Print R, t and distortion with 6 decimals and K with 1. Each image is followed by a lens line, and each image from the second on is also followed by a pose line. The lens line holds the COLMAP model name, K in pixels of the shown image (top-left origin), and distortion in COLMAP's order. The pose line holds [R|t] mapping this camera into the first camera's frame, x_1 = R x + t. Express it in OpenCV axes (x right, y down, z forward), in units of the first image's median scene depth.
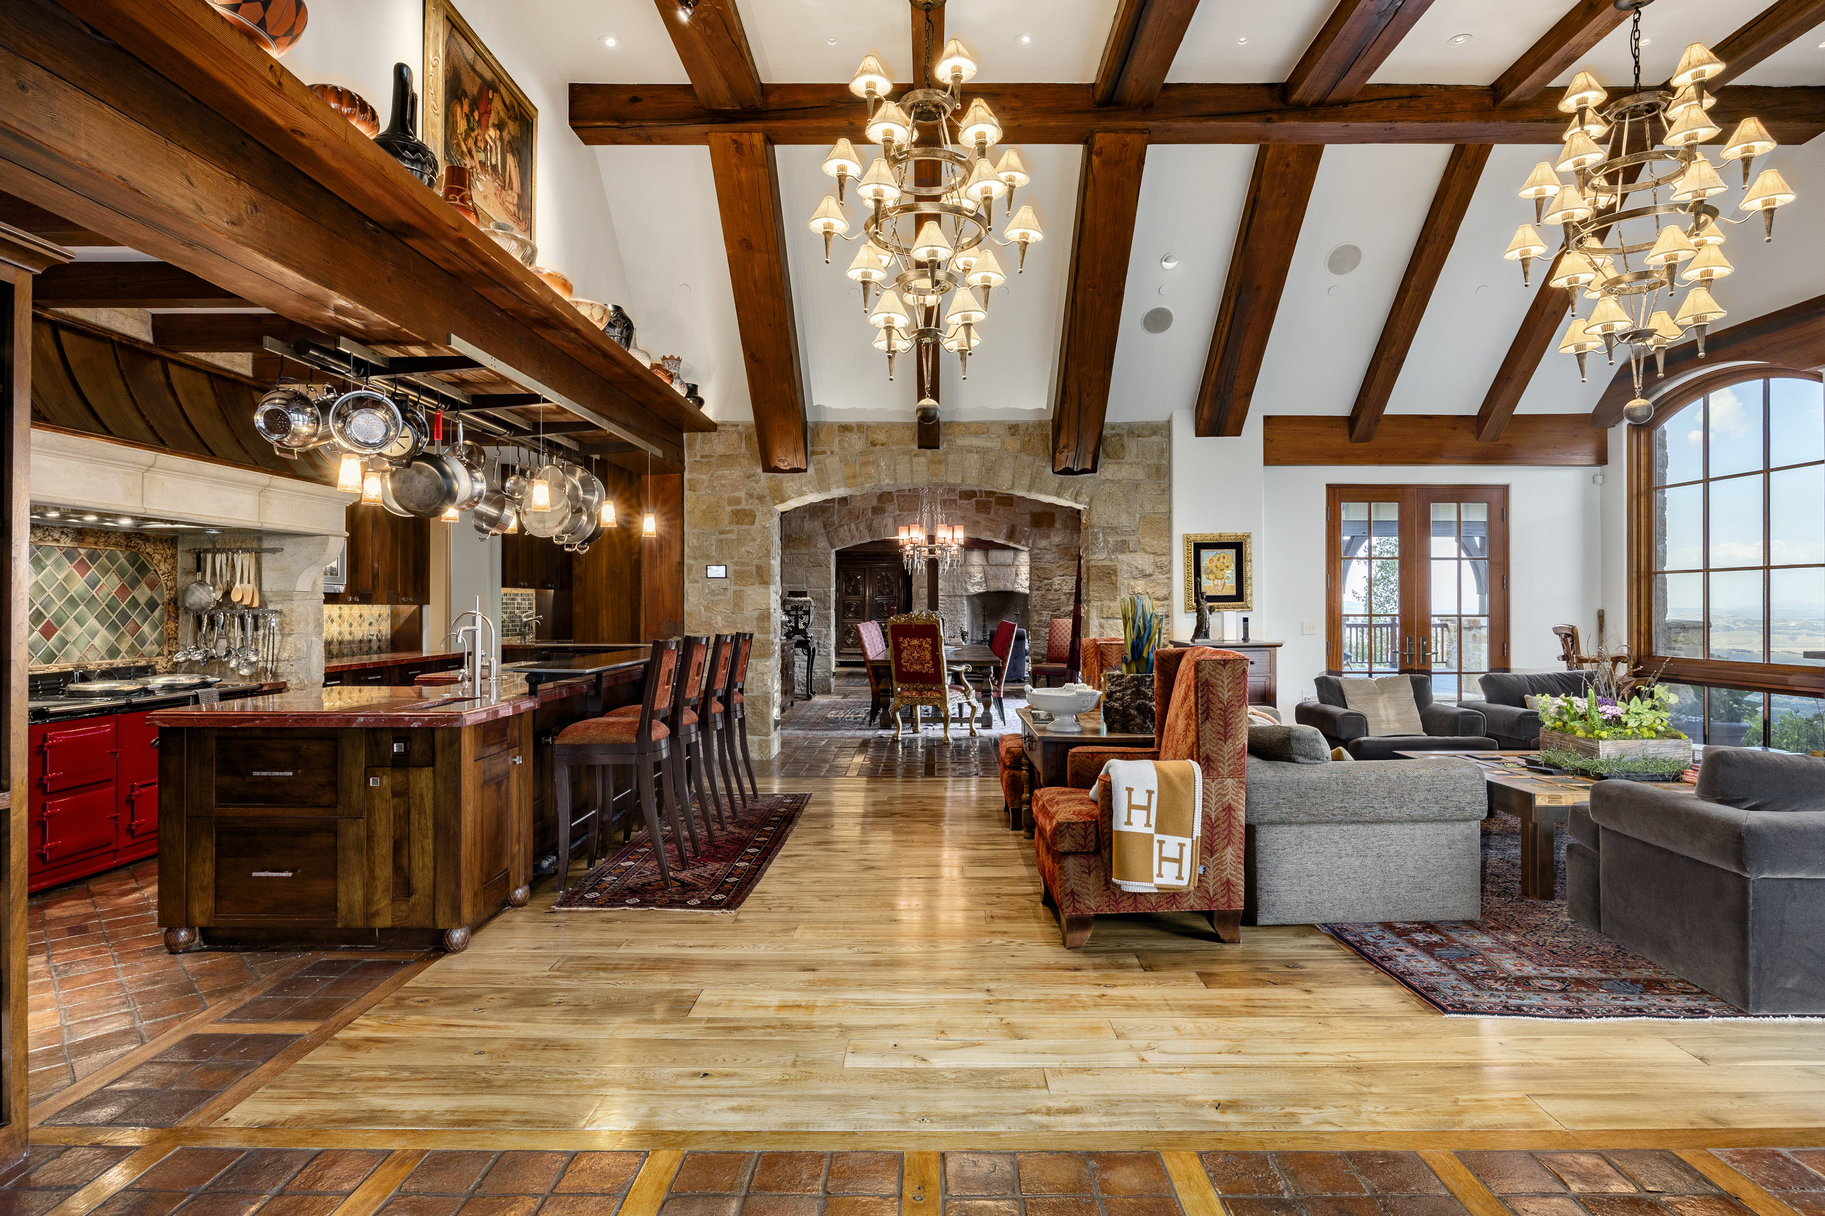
lens RADIAL K [[974.4, 0, 925.3], [0, 974.4, 599.2], [0, 0, 1]] dist [-0.004374, -0.000687]
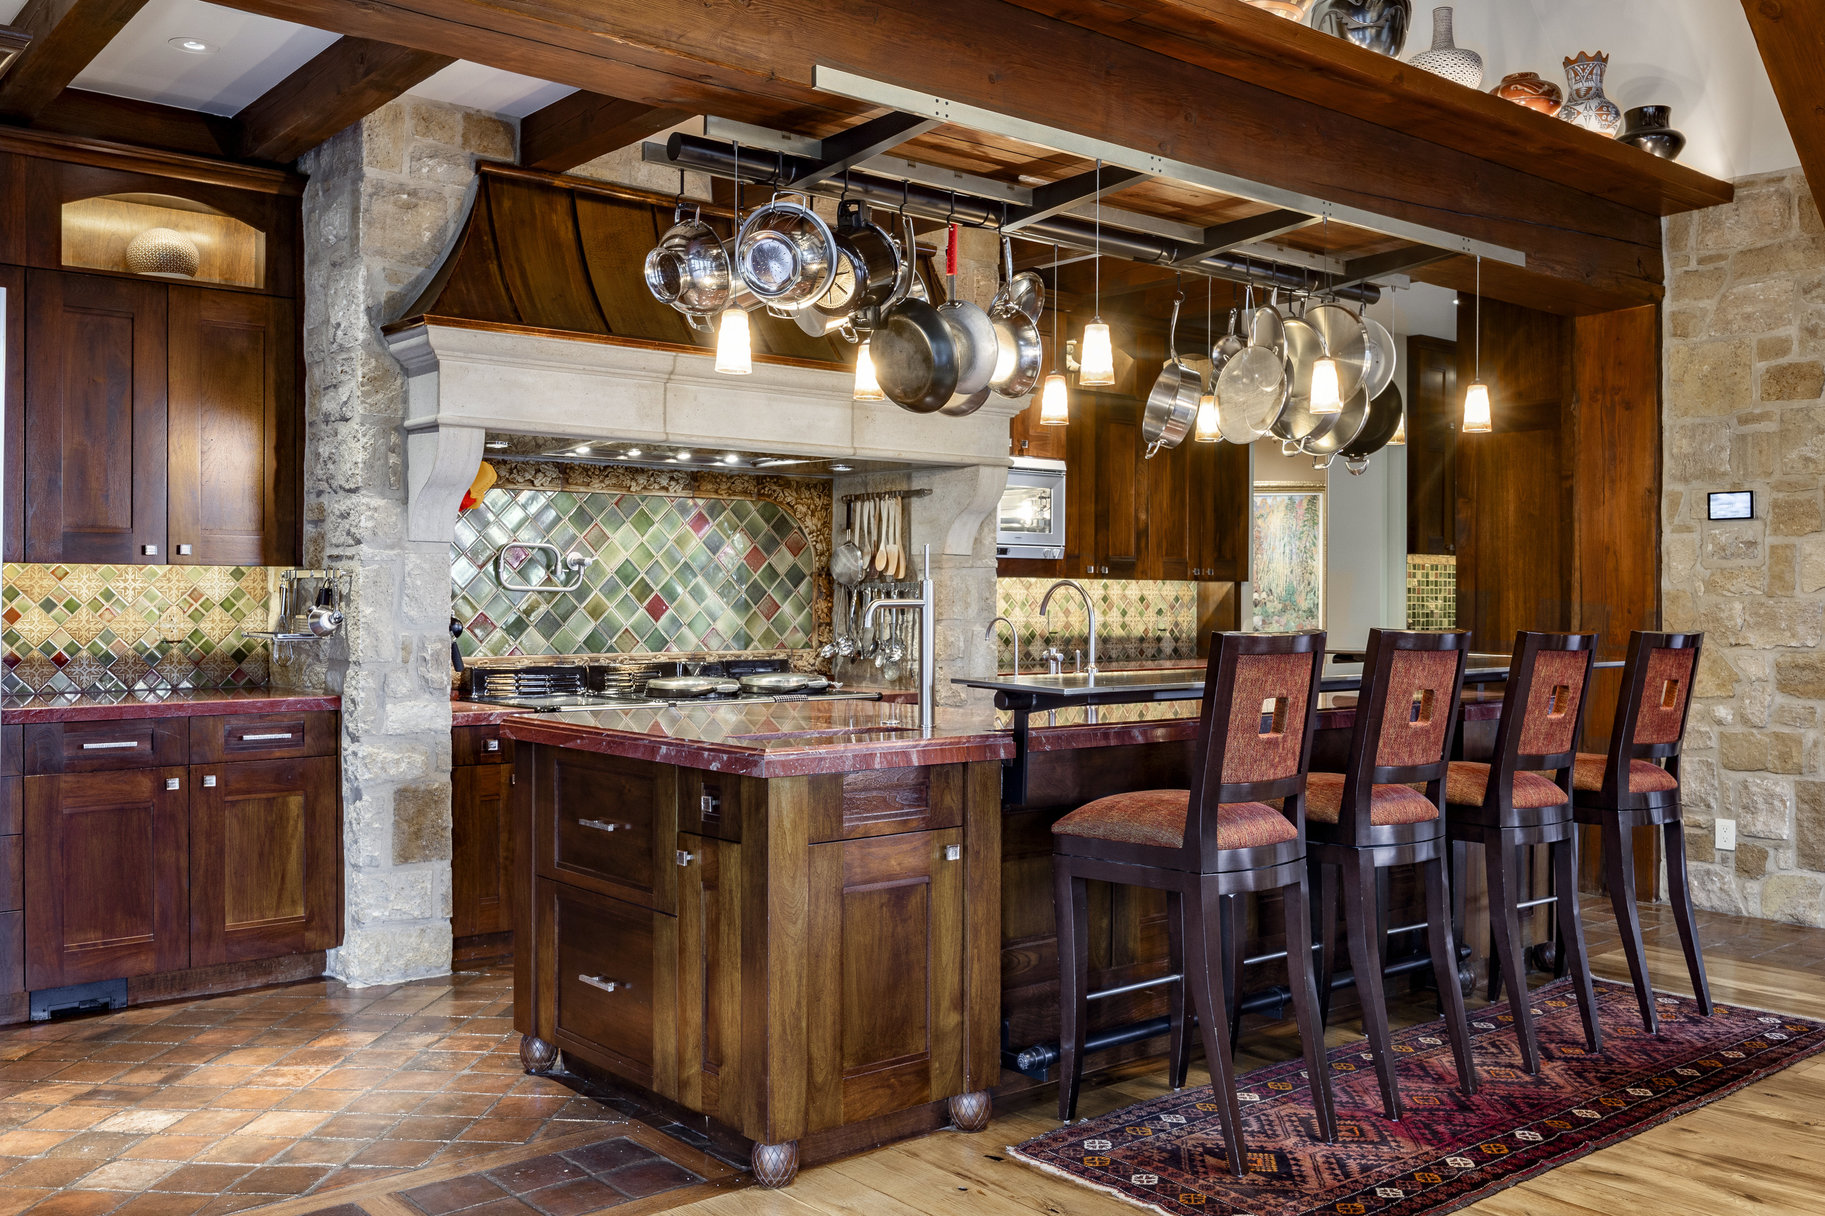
lens RADIAL K [[1609.2, 0, 908.9], [0, 1609.2, 600.9], [0, 0, 1]] dist [-0.006362, 0.021267]
pose [[0.646947, 0.004924, -0.762519, 0.158028], [0.000014, 0.999979, 0.006469, 0.016120], [0.762535, -0.004195, 0.646934, 0.289318]]
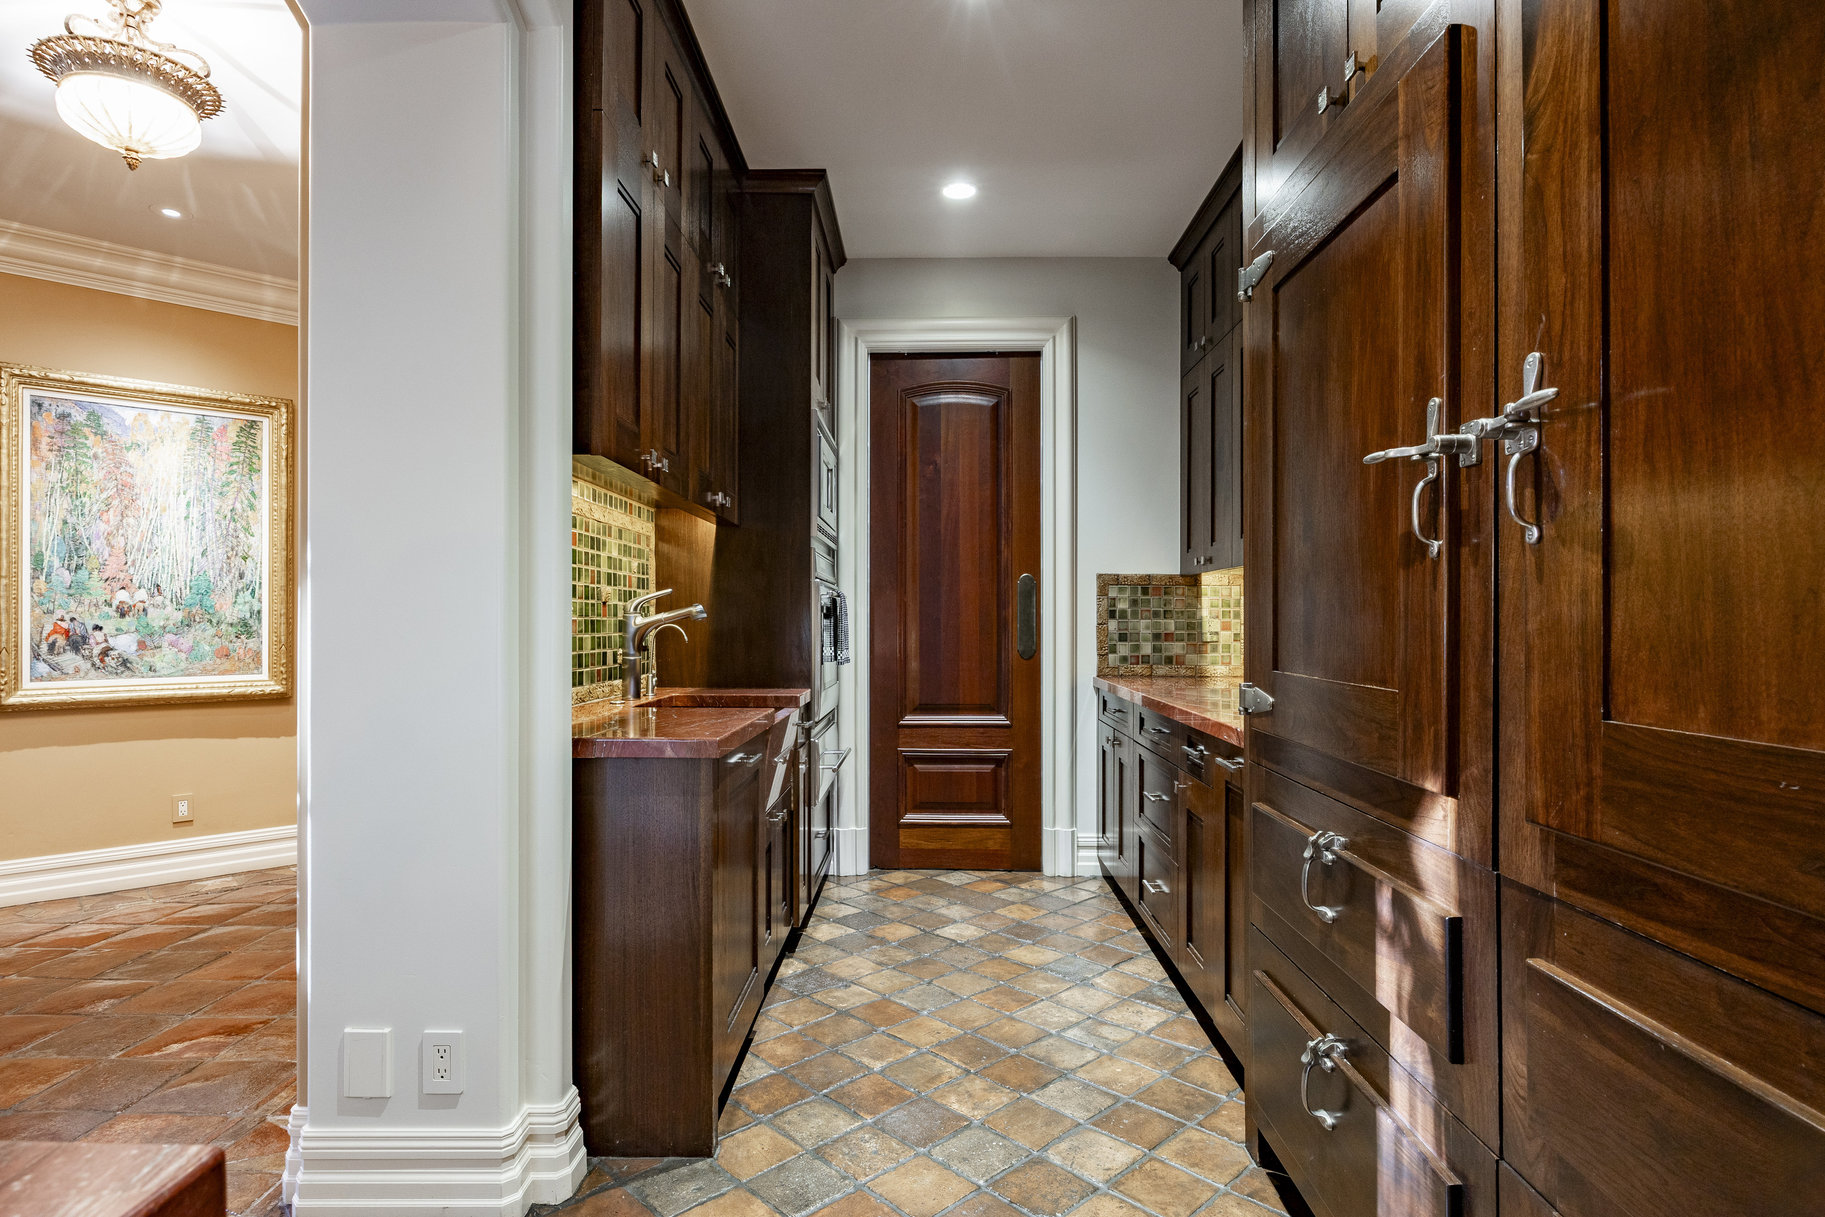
lens RADIAL K [[974.4, 0, 913.7], [0, 974.4, 616.9], [0, 0, 1]] dist [-0.004374, -0.000687]
pose [[0.999886, 0.002815, -0.014867, -0.616172], [-0.002789, 0.999995, 0.001730, 0.035748], [0.014871, -0.001689, 0.999888, 1.361368]]
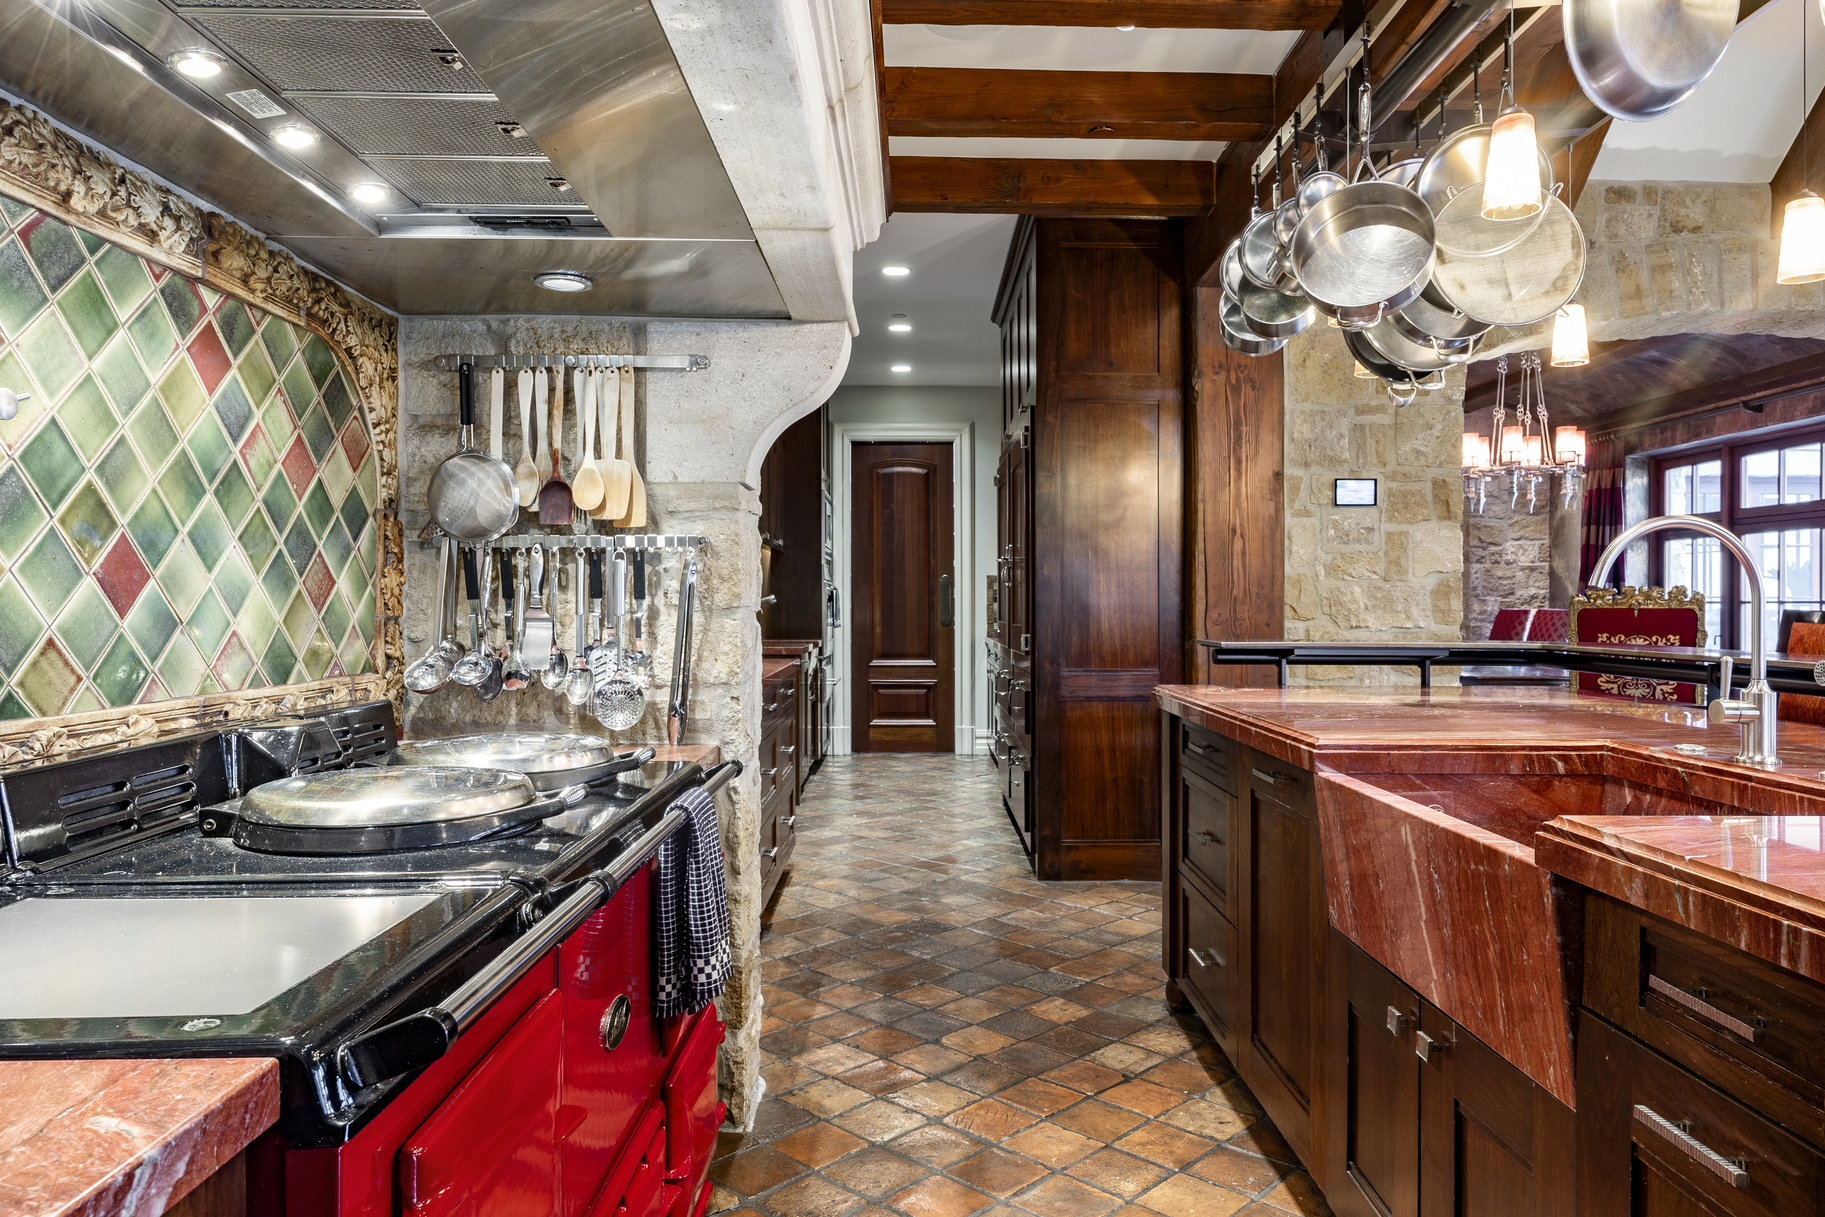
lens RADIAL K [[1201.0, 0, 939.3], [0, 1201.0, 609.8], [0, 0, 1]] dist [0.002588, 0.001166]
pose [[0.999463, 0.002530, 0.032676, -0.599024], [-0.002881, 0.999939, 0.010692, 0.031928], [-0.032646, -0.010781, 0.999409, 0.578067]]
